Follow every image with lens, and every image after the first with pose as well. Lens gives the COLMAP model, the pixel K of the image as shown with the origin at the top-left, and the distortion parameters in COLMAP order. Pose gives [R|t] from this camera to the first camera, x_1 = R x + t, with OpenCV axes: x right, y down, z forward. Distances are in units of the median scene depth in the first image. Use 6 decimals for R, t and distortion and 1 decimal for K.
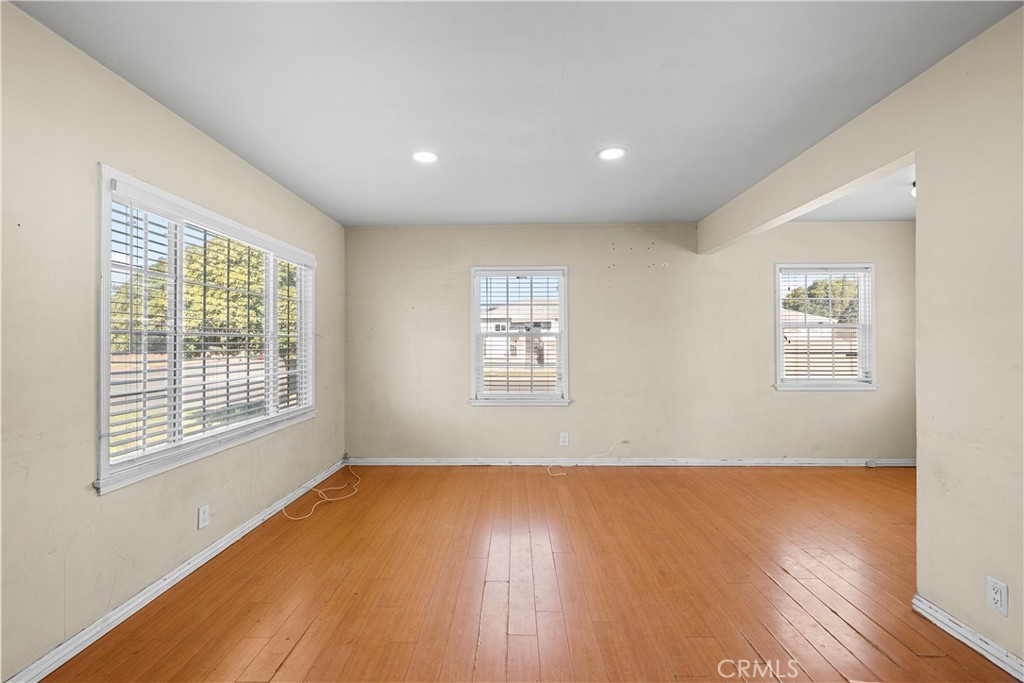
lens RADIAL K [[437.2, 0, 509.6], [0, 437.2, 344.6], [0, 0, 1]] dist [-0.001985, -0.000034]
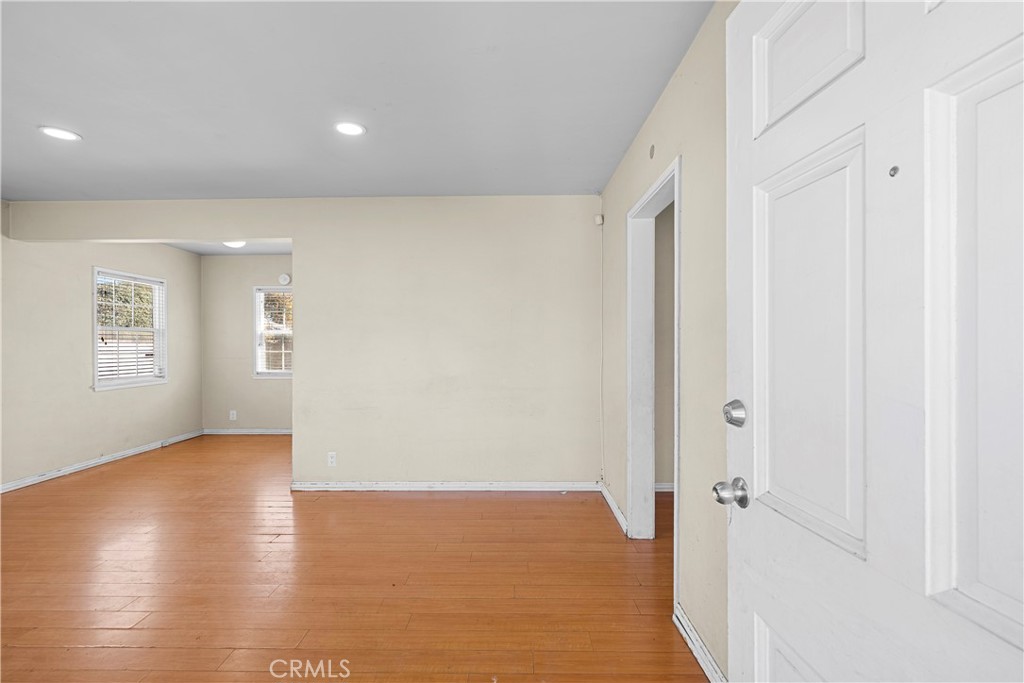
lens RADIAL K [[462.8, 0, 510.5], [0, 462.8, 342.9], [0, 0, 1]] dist [0.000350, 0.000101]
pose [[-0.010279, 0.004501, 0.999937, -0.468687], [0.000681, 0.999990, -0.004494, -0.002069], [-0.999947, 0.000635, -0.010282, 0.048681]]
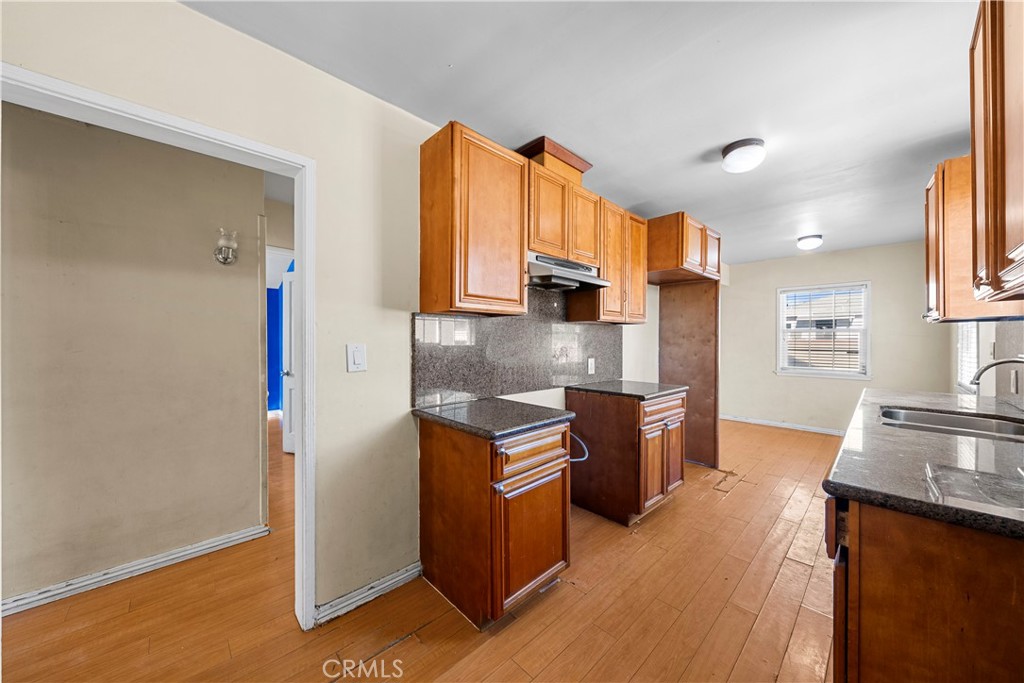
lens RADIAL K [[354.6, 0, 511.7], [0, 354.6, 340.8], [0, 0, 1]] dist [-0.000699, -0.000016]
pose [[0.701305, 0.001773, -0.712859, 0.835072], [-0.002973, 0.999995, -0.000438, -0.007922], [0.712855, 0.002427, 0.701307, -0.473844]]
